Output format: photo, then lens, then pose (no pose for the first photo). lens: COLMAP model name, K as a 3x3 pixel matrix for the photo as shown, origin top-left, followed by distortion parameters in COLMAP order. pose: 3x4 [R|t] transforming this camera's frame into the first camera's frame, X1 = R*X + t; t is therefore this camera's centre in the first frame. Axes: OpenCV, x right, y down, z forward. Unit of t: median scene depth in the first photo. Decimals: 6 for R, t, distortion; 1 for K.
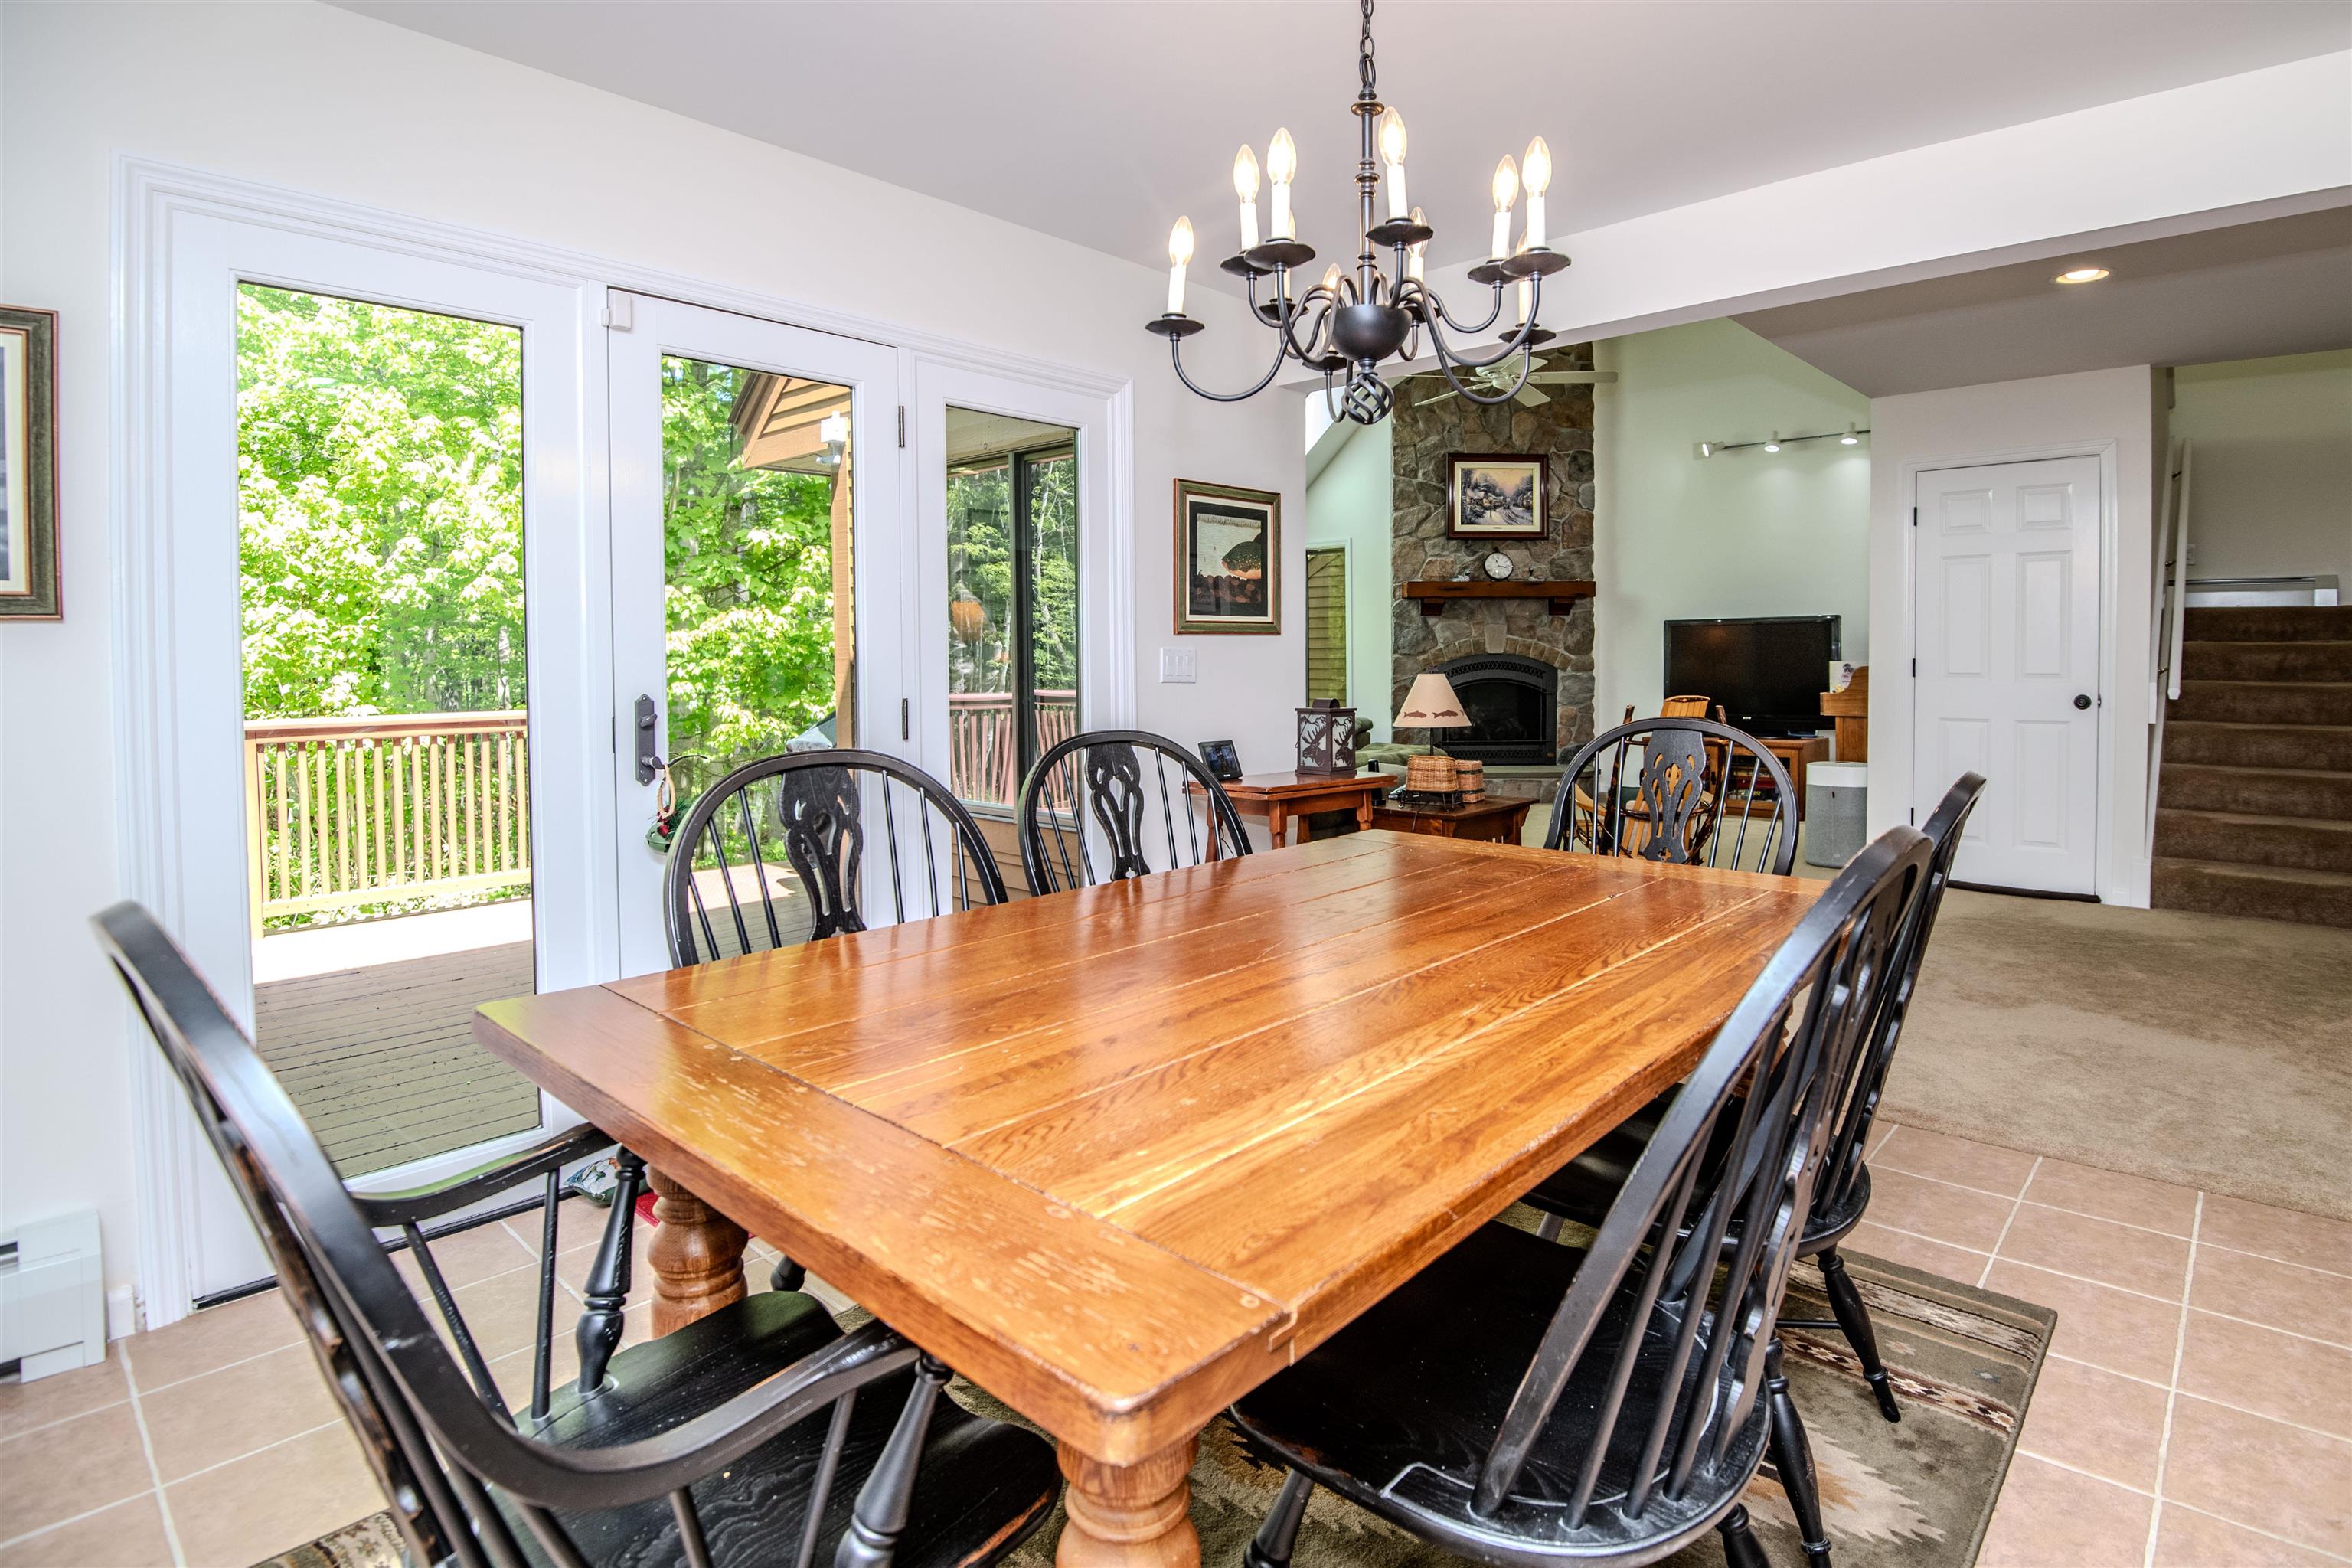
lens RADIAL K [[1147.6, 0, 1247.3], [0, 1147.6, 697.1], [0, 0, 1]] dist [-0.031787, -0.009889]
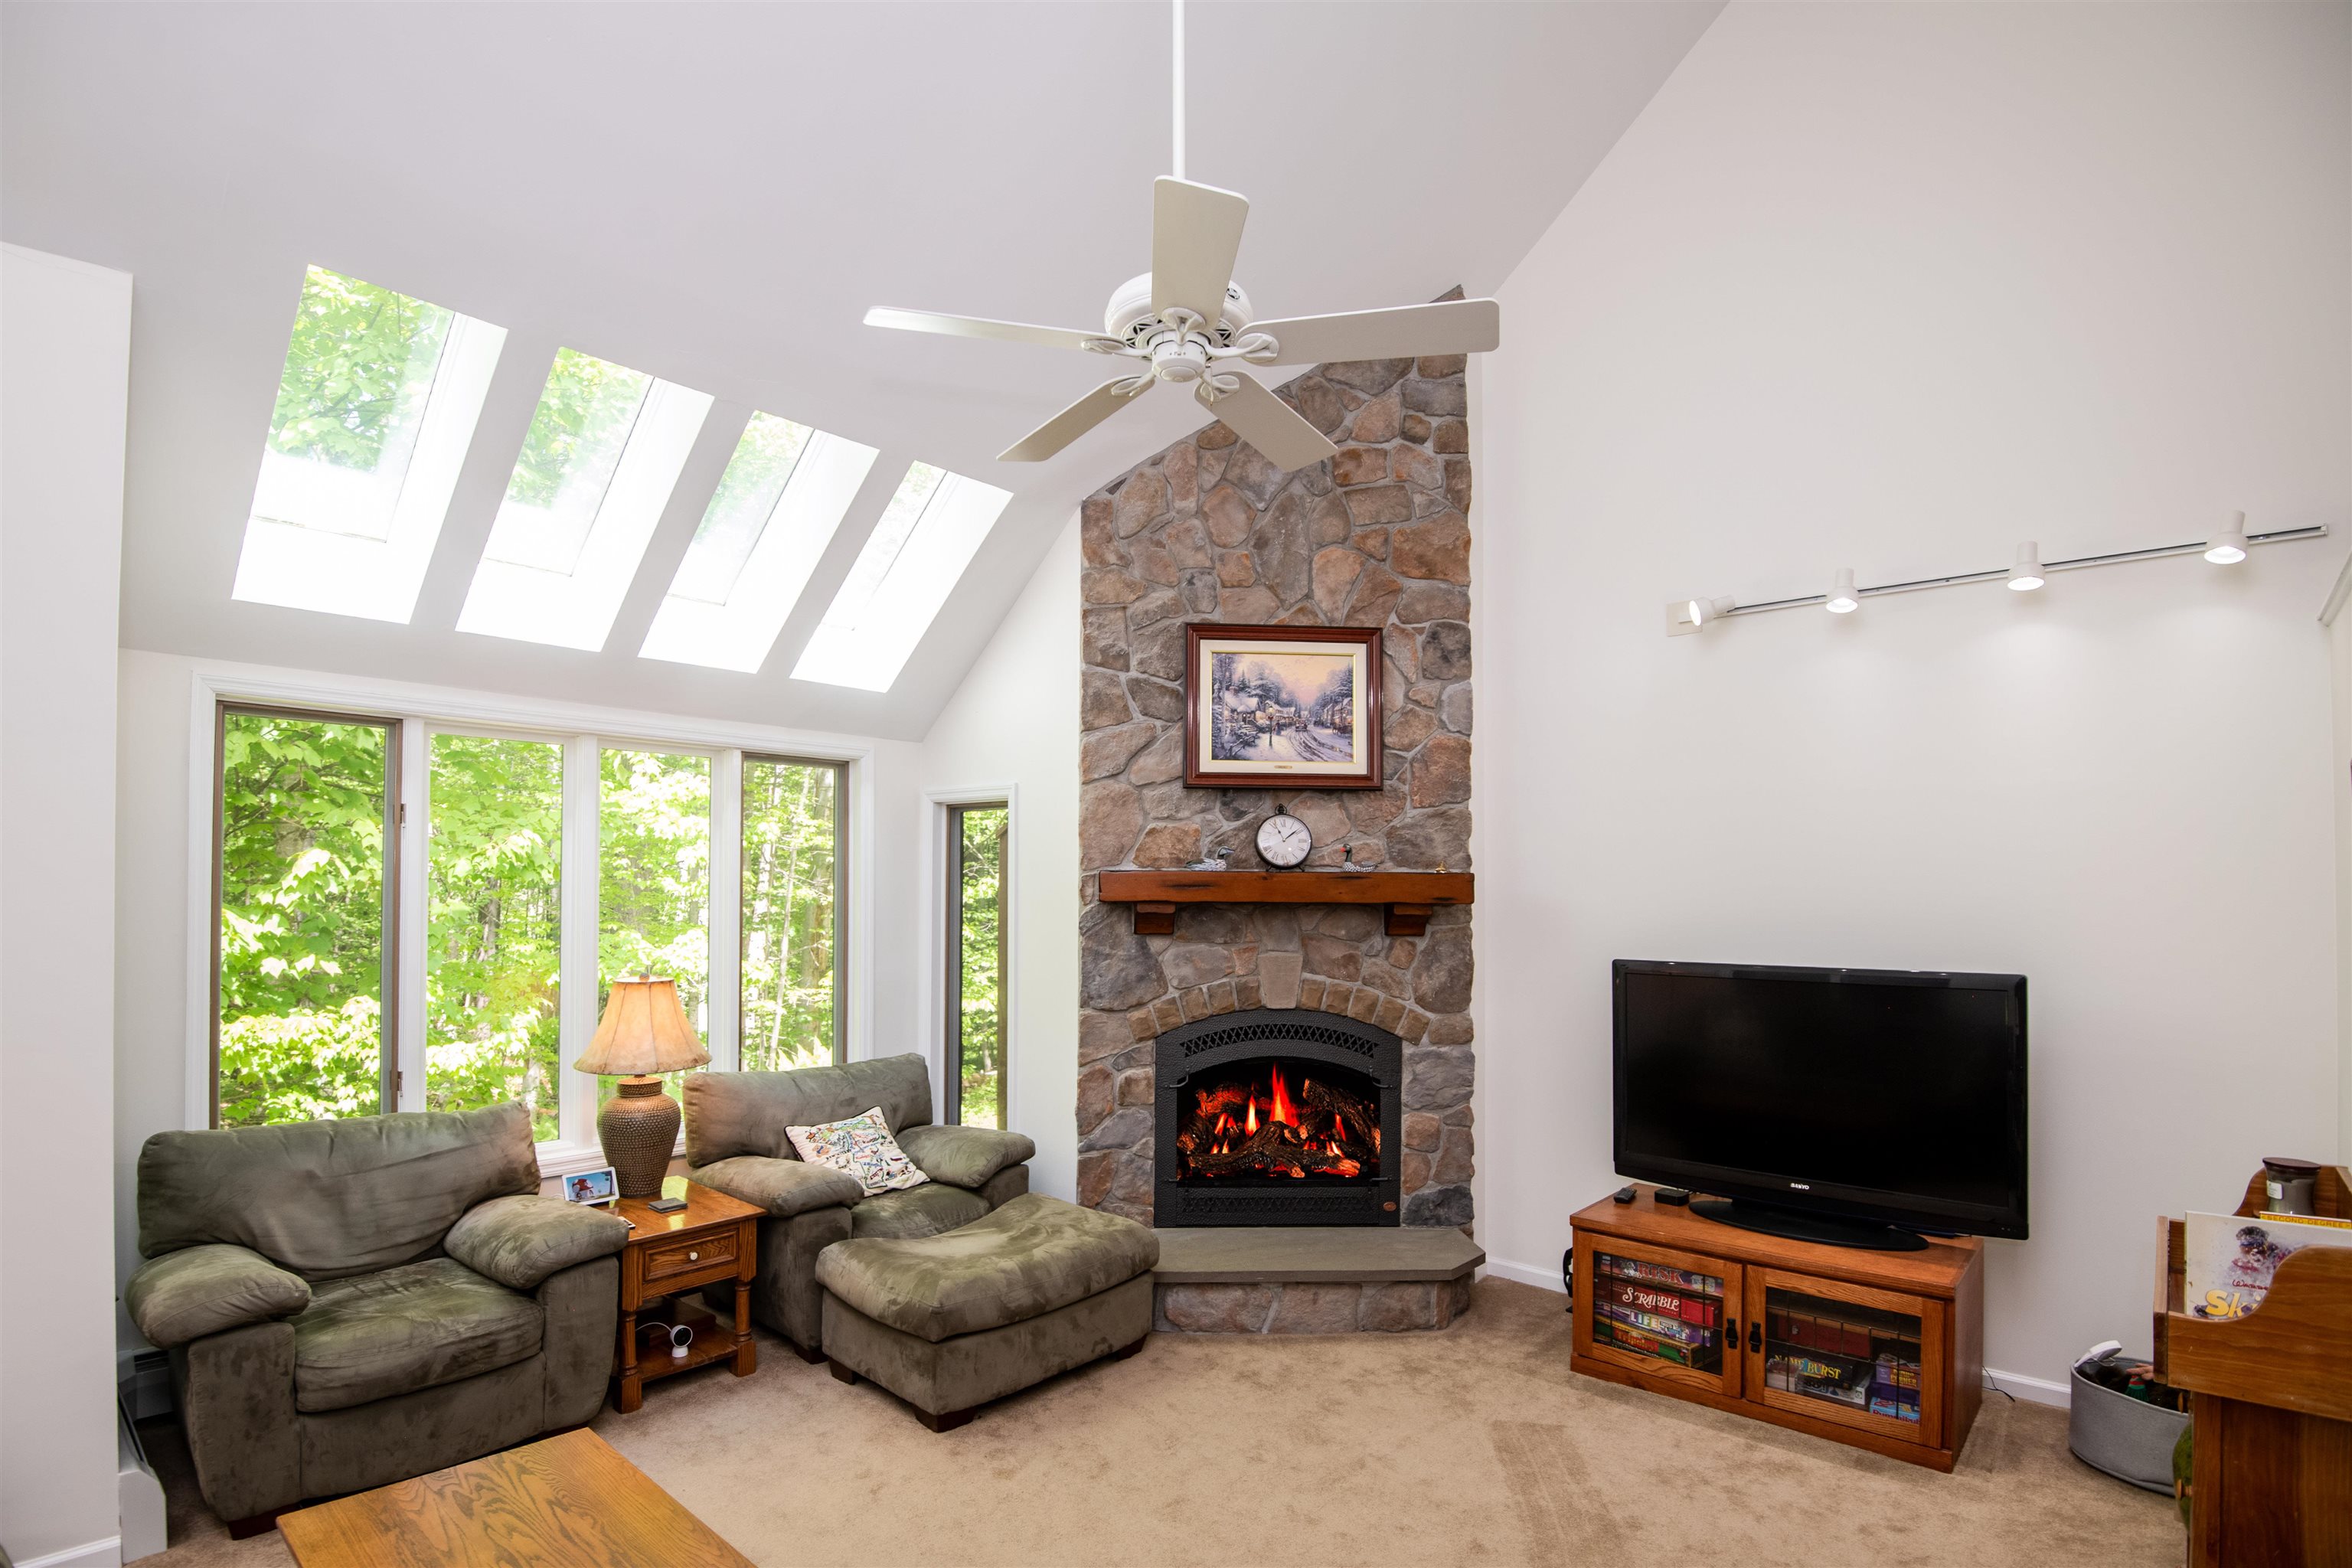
lens RADIAL K [[1147.6, 0, 1151.8], [0, 1147.6, 853.6], [0, 0, 1]] dist [-0.031787, -0.009889]
pose [[0.999818, 0.011994, -0.014864, 0.167212], [-0.012972, 0.997632, -0.067547, -0.073045], [0.014018, 0.067728, 0.997605, 0.485074]]
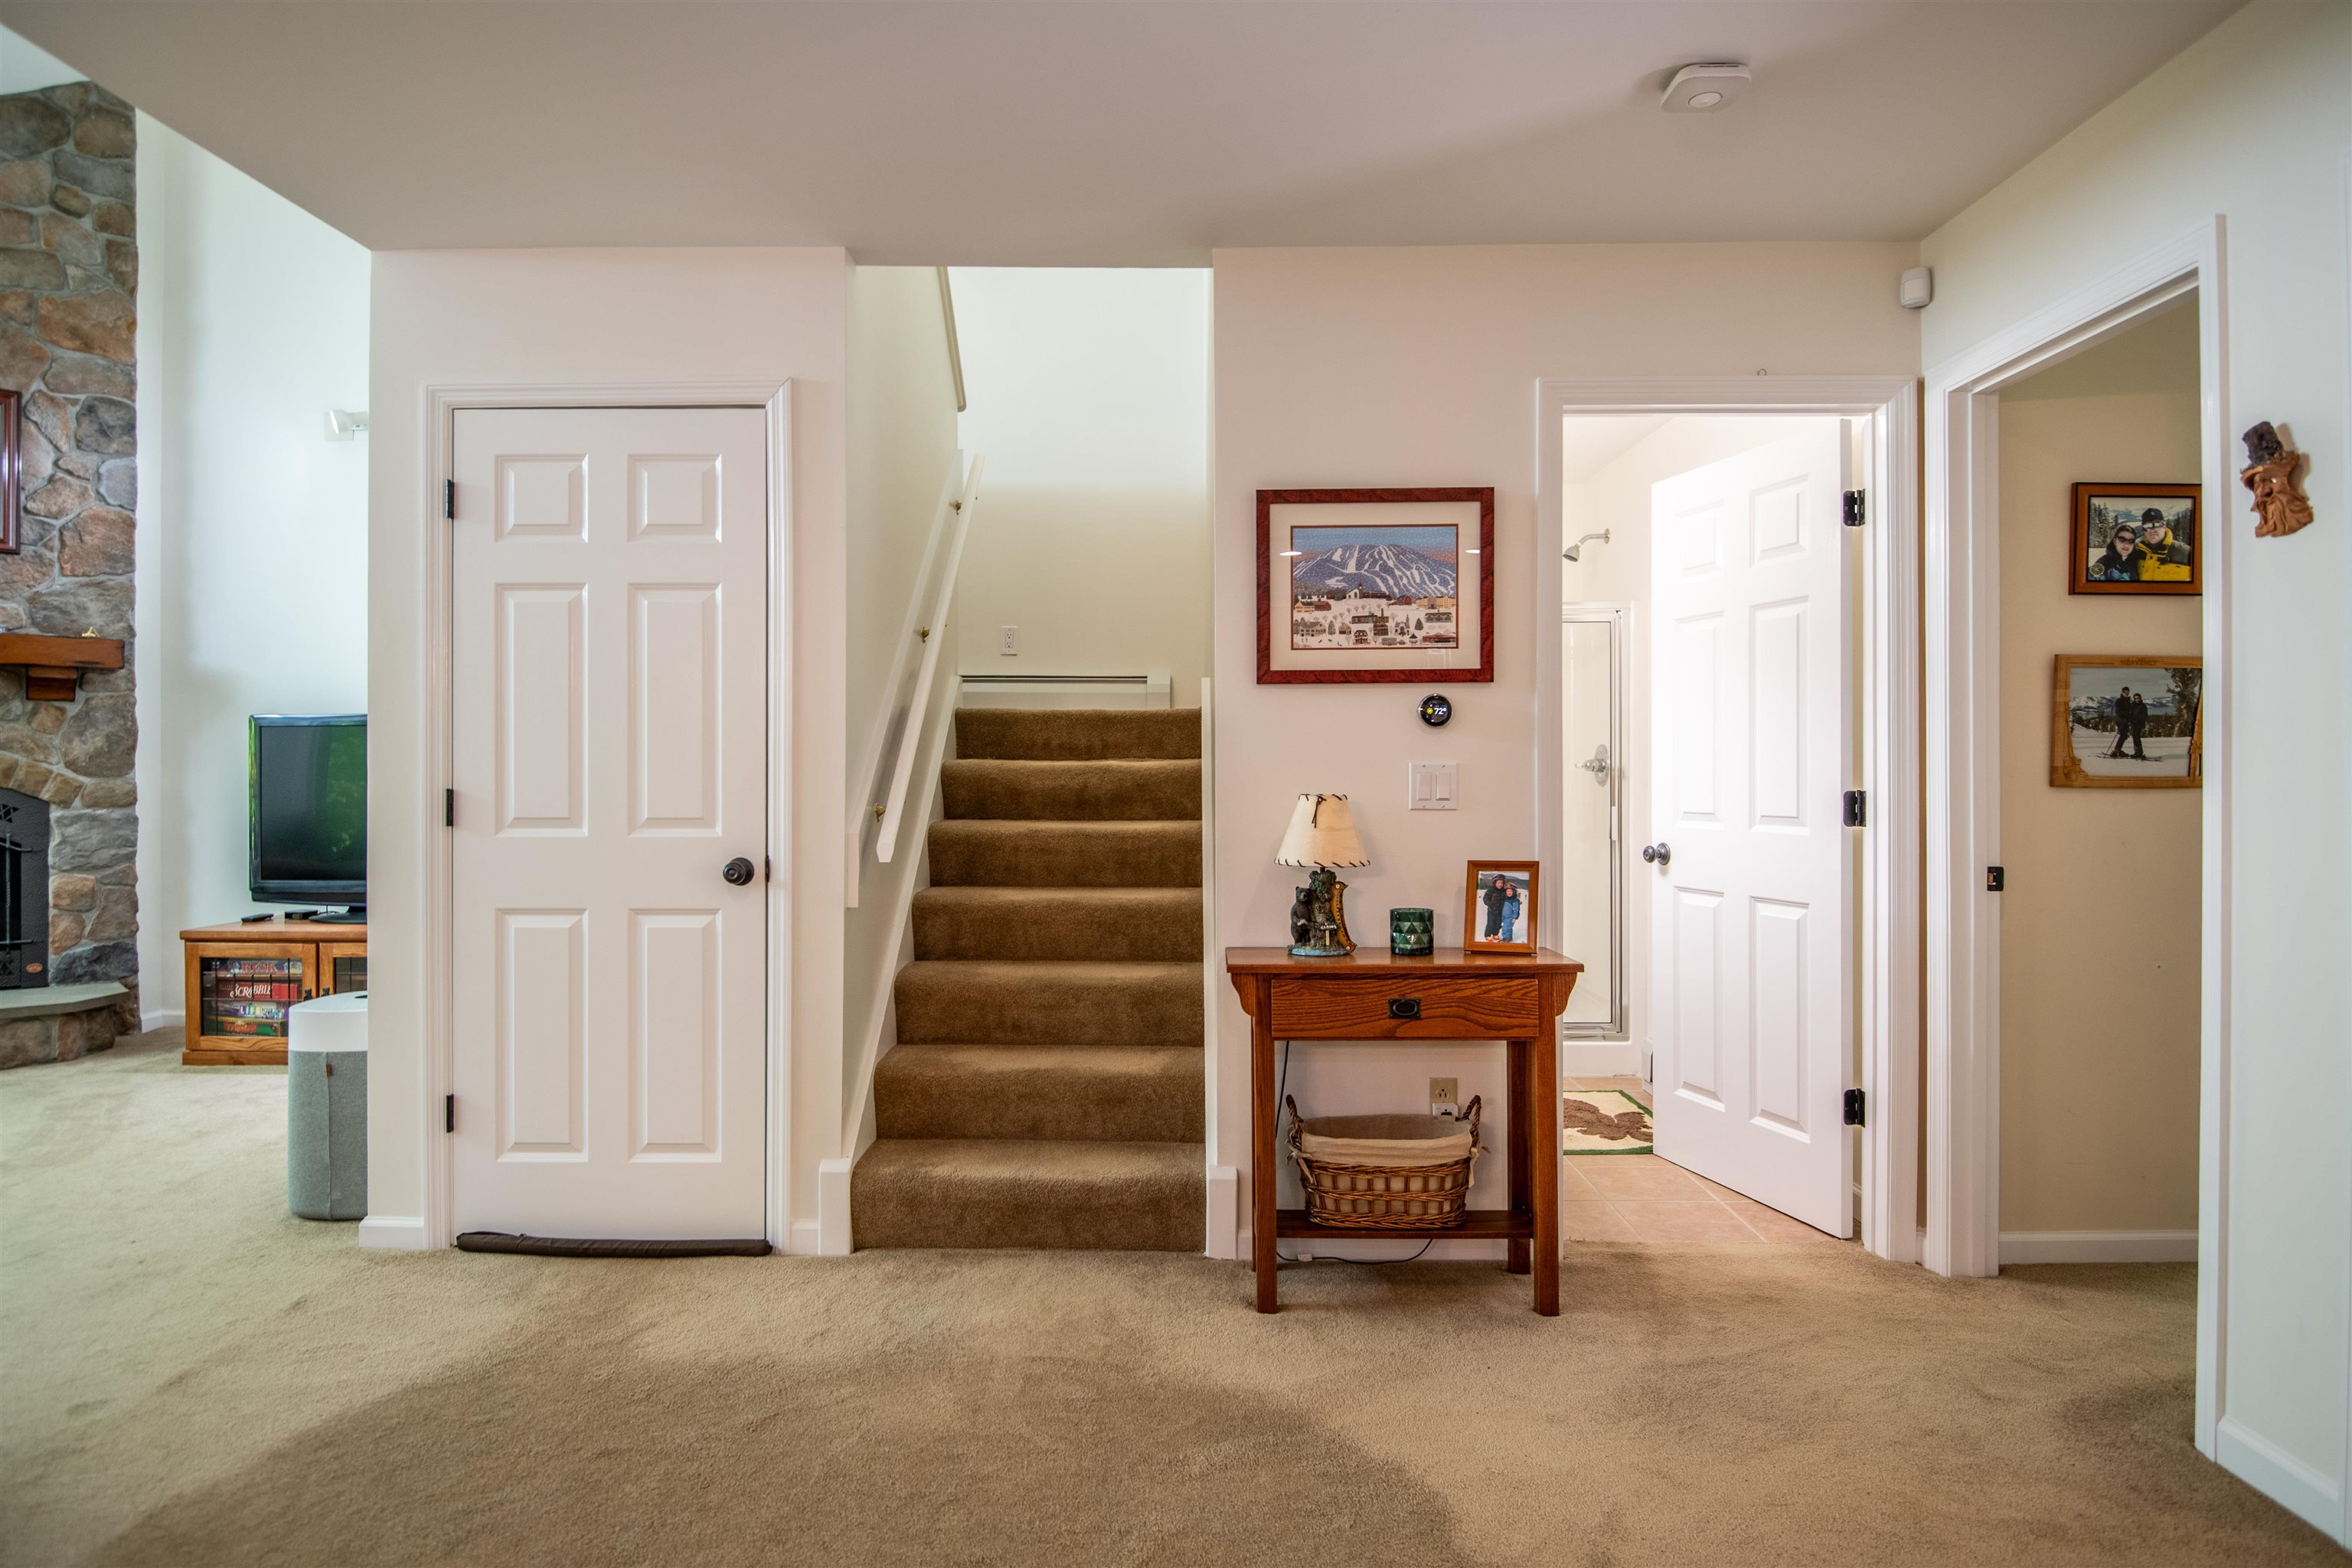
lens RADIAL K [[1243.1, 0, 1185.7], [0, 1243.1, 779.9], [0, 0, 1]] dist [-0.017611, -0.010158]
pose [[0.740841, 0.003769, 0.671670, 0.287269], [0.020180, 0.999408, -0.027867, -0.009635], [-0.671377, 0.034200, 0.740326, 0.242836]]
